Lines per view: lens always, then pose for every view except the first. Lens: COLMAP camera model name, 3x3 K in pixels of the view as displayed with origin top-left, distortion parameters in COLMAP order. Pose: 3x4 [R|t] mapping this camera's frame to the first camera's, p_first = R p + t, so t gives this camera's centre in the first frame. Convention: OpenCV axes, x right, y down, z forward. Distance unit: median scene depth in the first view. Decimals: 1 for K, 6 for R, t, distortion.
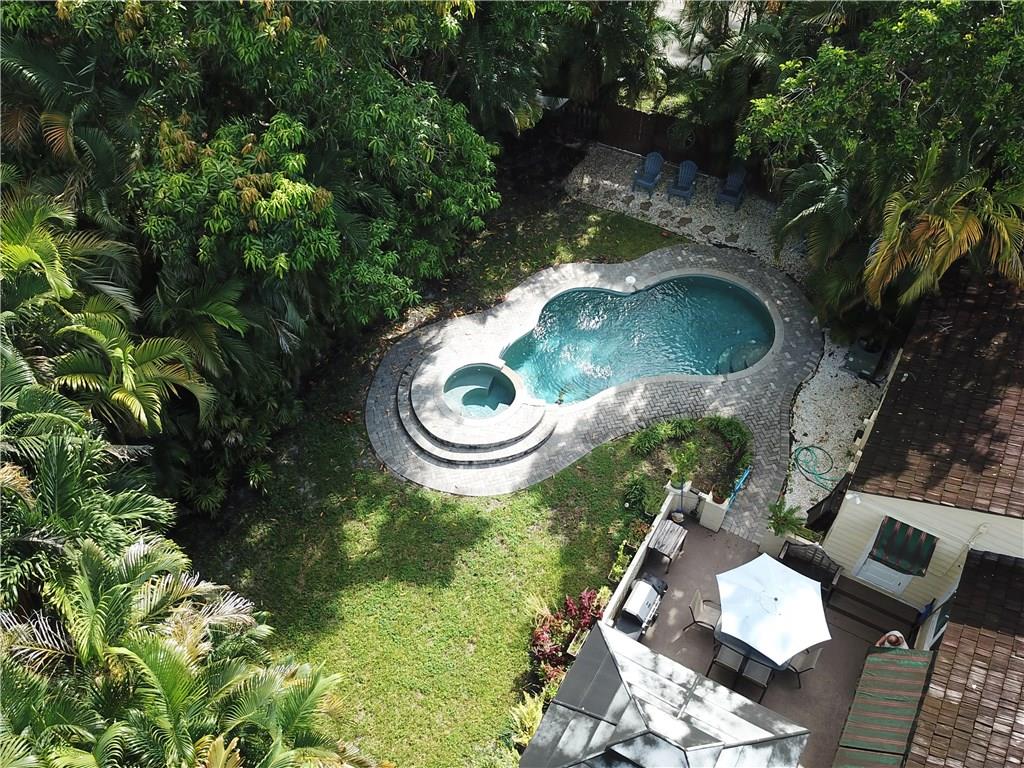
lens RADIAL K [[934.4, 0, 518.8], [0, 934.4, 380.5], [0, 0, 1]] dist [0.008027, 0.000000]
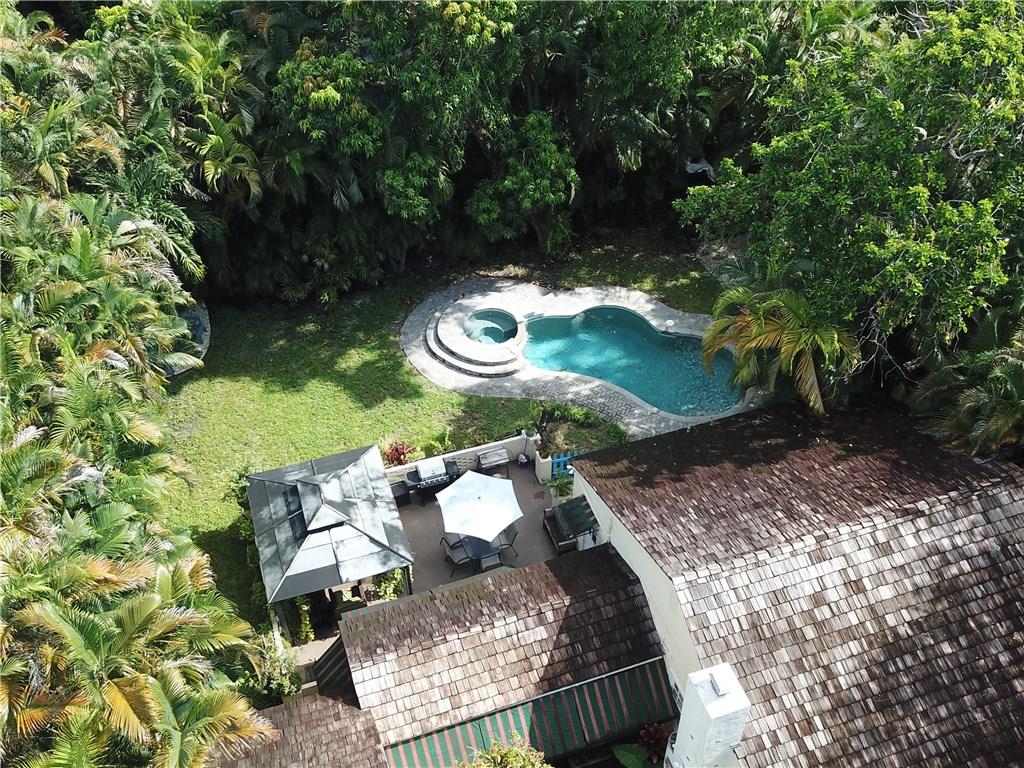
lens RADIAL K [[997.9, 0, 509.8], [0, 997.9, 383.4], [0, 0, 1]] dist [-0.019696, 0.000000]
pose [[0.749656, 0.462556, -0.473347, 0.831895], [-0.501559, 0.863696, 0.049670, -0.002807], [0.431803, 0.200176, 0.879474, -0.253219]]
